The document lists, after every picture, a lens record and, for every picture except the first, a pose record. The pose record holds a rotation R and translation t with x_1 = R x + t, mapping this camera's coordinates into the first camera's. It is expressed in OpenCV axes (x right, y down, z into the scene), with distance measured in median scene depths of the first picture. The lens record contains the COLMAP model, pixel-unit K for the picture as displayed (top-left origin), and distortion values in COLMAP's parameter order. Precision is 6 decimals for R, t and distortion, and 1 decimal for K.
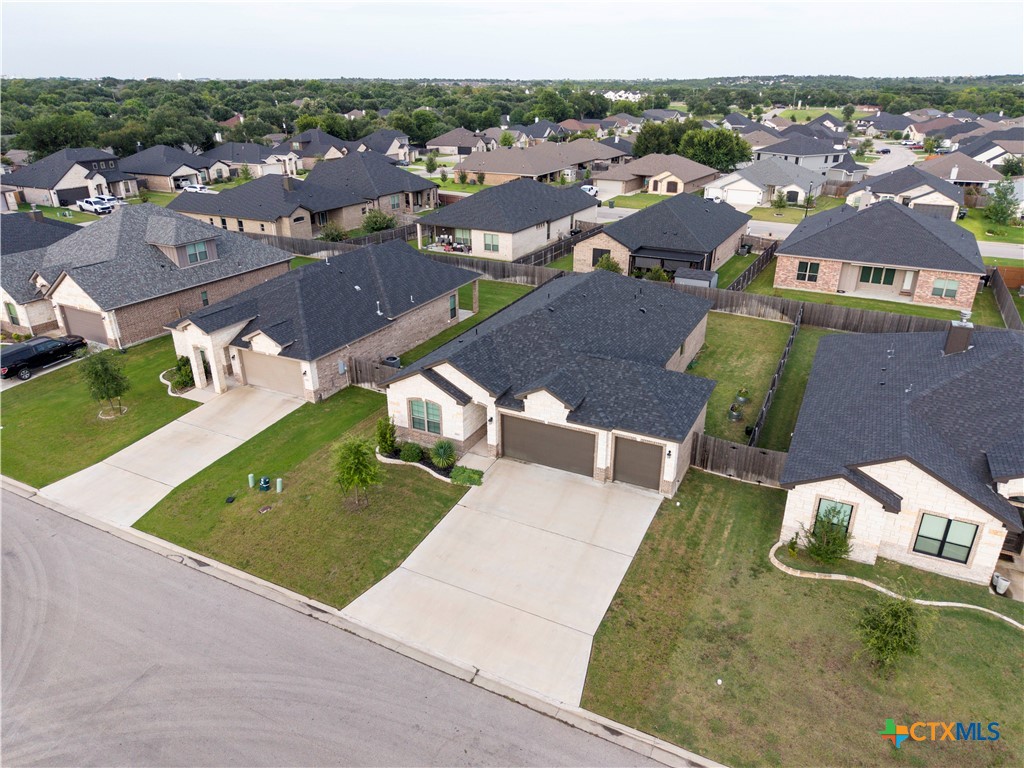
lens RADIAL K [[683.6, 0, 516.4], [0, 683.6, 387.8], [0, 0, 1]] dist [0.024506, -0.038281]
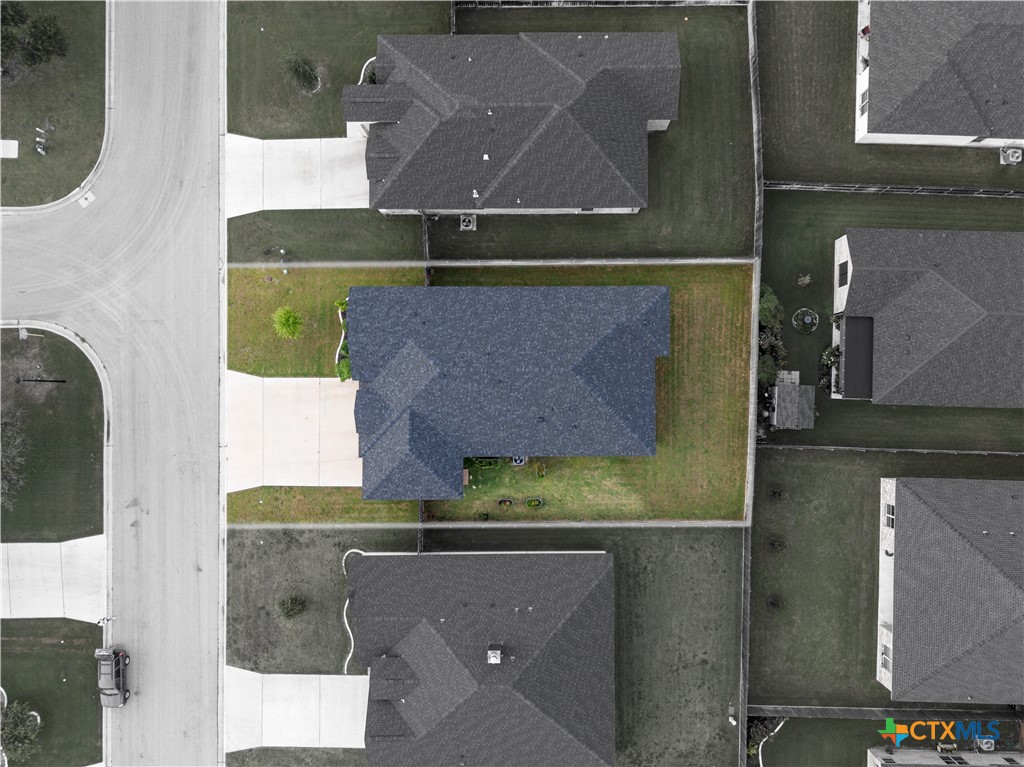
lens RADIAL K [[683.6, 0, 513.4], [0, 683.6, 390.9], [0, 0, 1]] dist [0.024506, -0.038281]
pose [[0.448955, 0.893516, -0.008358, 0.131936], [-0.375267, 0.197029, 0.905734, -1.187976], [0.810935, -0.403497, 0.423763, 0.506014]]
